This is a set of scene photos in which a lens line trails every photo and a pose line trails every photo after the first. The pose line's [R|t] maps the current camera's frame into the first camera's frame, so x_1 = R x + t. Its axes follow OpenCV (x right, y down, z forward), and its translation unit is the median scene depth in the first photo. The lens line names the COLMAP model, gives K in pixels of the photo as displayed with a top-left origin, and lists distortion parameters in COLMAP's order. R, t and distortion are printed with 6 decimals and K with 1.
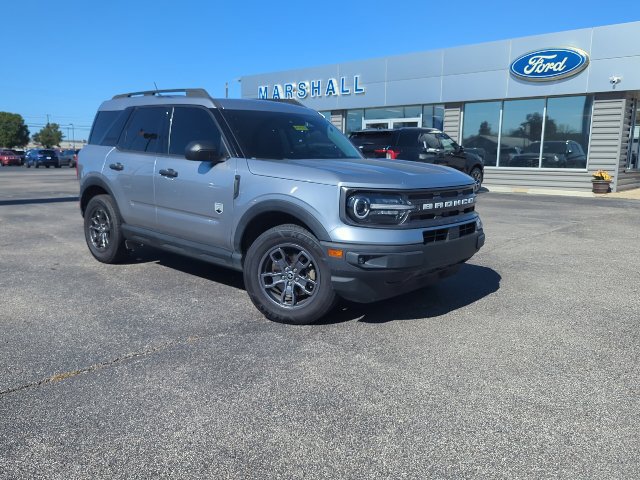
lens RADIAL K [[515.0, 0, 320.0], [0, 515.0, 240.0], [0, 0, 1]] dist [0.006217, 0.003512]
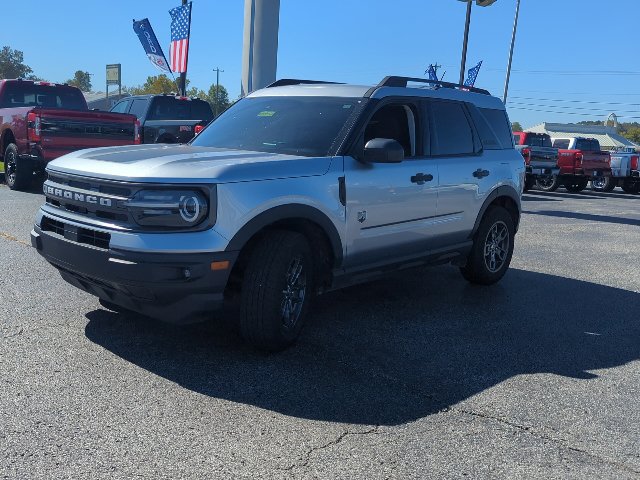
lens RADIAL K [[622.3, 0, 318.0], [0, 622.3, 237.1], [0, 0, 1]] dist [0.011173, 0.004411]
pose [[-0.004627, 0.137509, -0.990490, 0.999467], [-0.214382, 0.967334, 0.135295, -0.180926], [0.976739, 0.212970, 0.025004, 1.104907]]
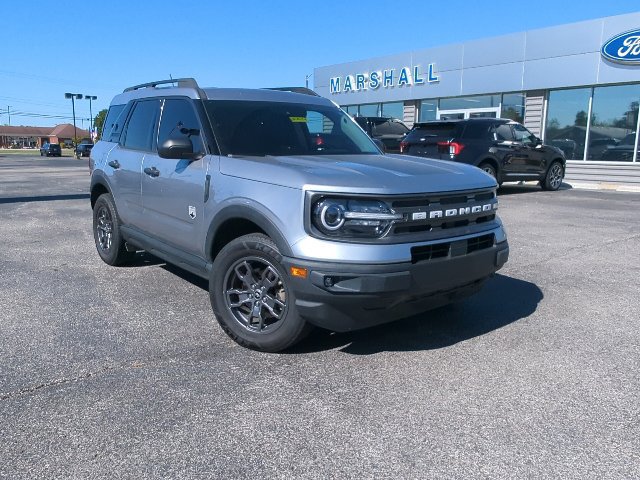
lens RADIAL K [[522.2, 0, 320.0], [0, 522.2, 240.0], [0, 0, 1]] dist [-0.057674, 0.062539]
pose [[0.987154, 0.022590, -0.158165, 0.141828], [-0.020566, 0.999685, 0.014419, -0.027562], [0.158441, -0.010981, 0.987307, 0.135018]]
